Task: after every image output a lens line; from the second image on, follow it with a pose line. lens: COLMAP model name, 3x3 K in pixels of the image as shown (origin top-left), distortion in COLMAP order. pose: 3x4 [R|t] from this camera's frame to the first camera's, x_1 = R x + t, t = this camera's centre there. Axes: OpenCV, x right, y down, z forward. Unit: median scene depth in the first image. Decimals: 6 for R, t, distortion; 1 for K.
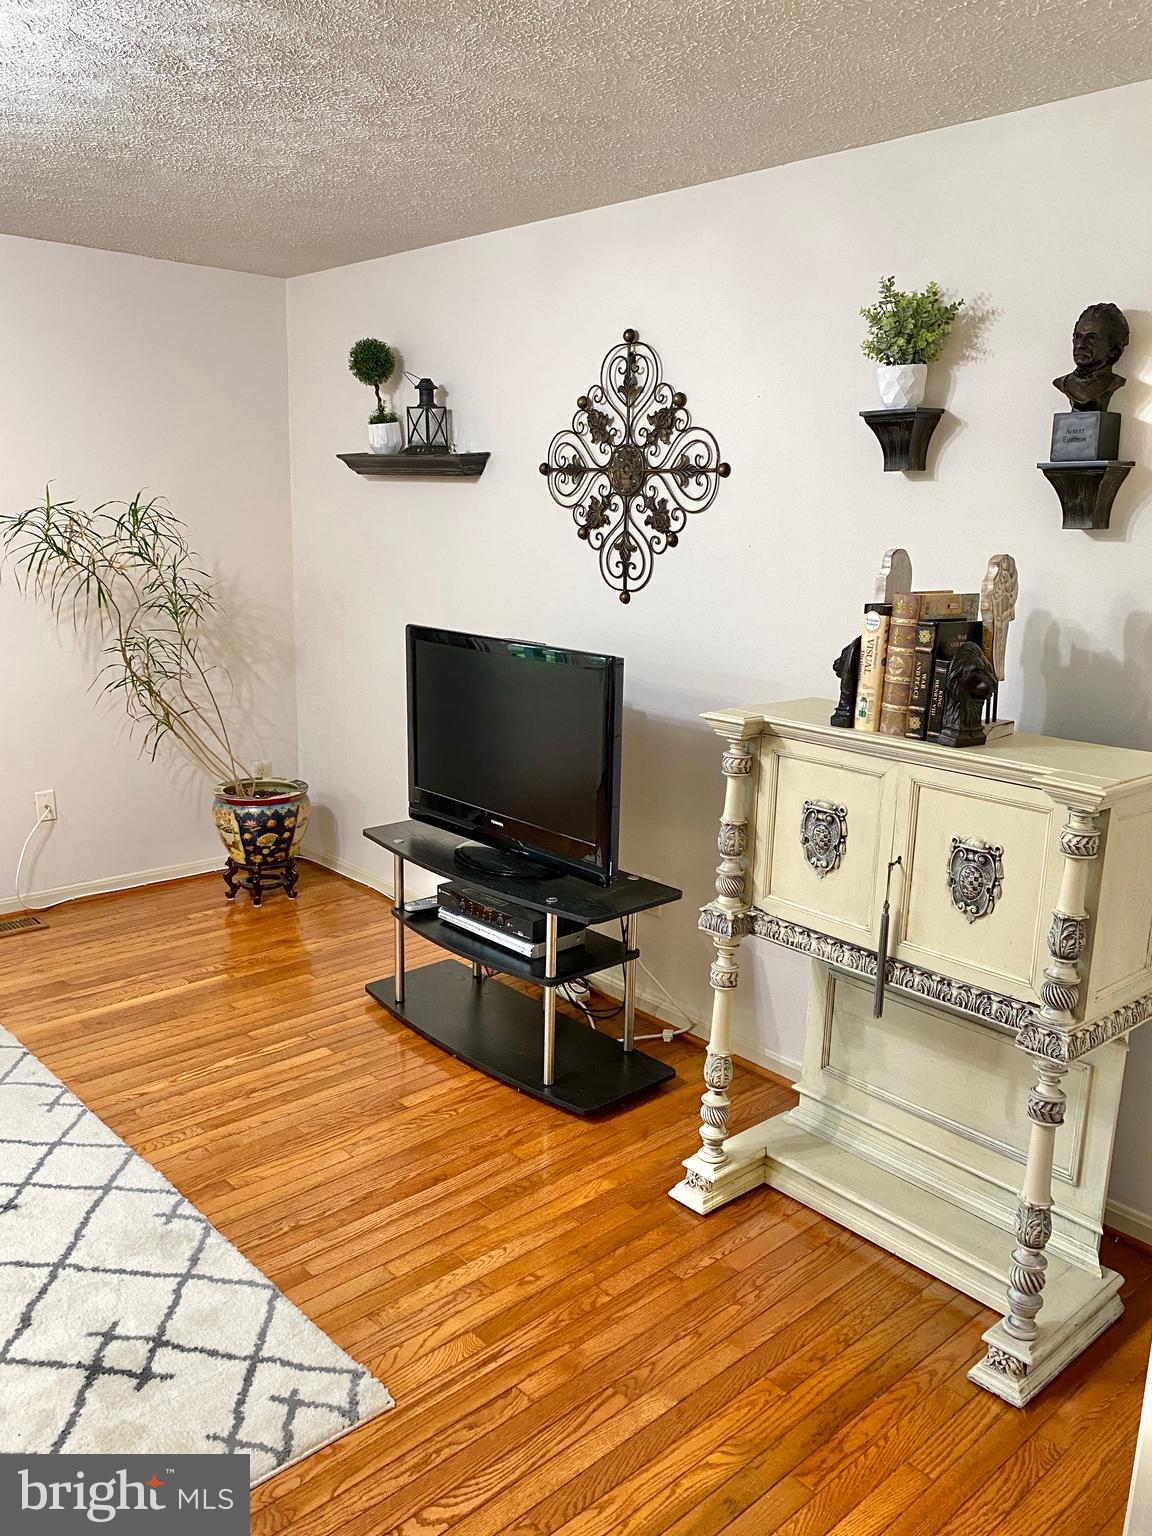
lens RADIAL K [[1172.2, 0, 579.5], [0, 1172.2, 770.5], [0, 0, 1]] dist [0.040862, -0.045386]
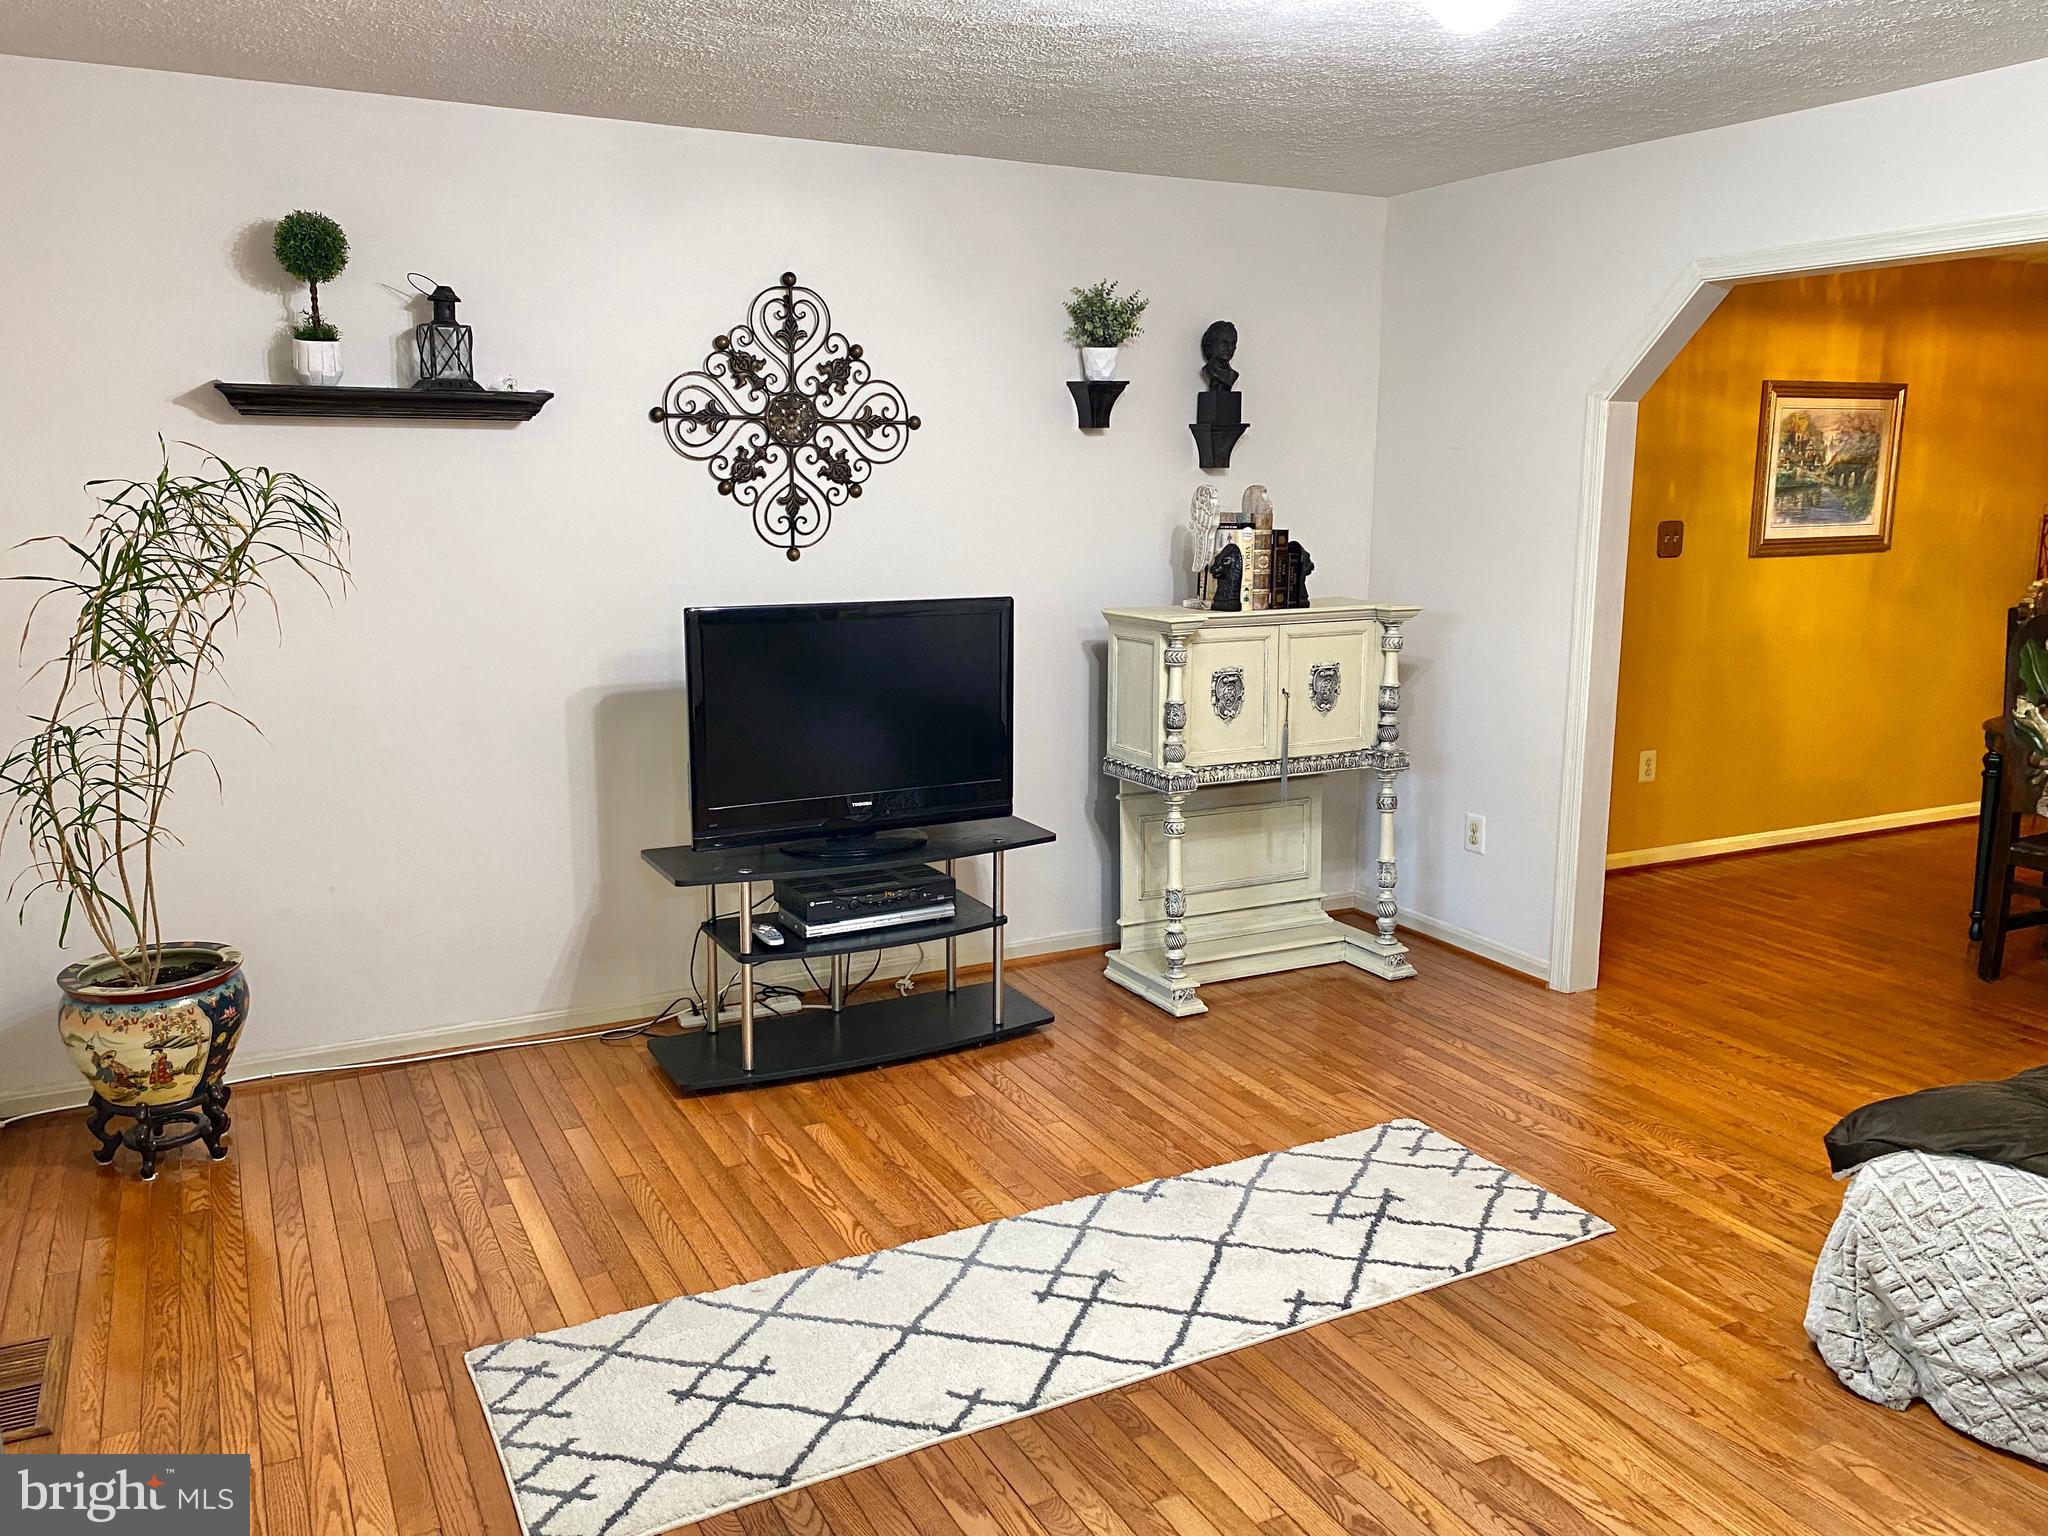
lens RADIAL K [[1562.9, 0, 1007.8], [0, 1562.9, 763.0], [0, 0, 1]] dist [0.040862, -0.045386]
pose [[0.263668, -0.200026, 0.943647, -1.176660], [0.215325, 0.965784, 0.144553, -0.136177], [-0.940273, 0.165077, 0.297717, 0.517443]]
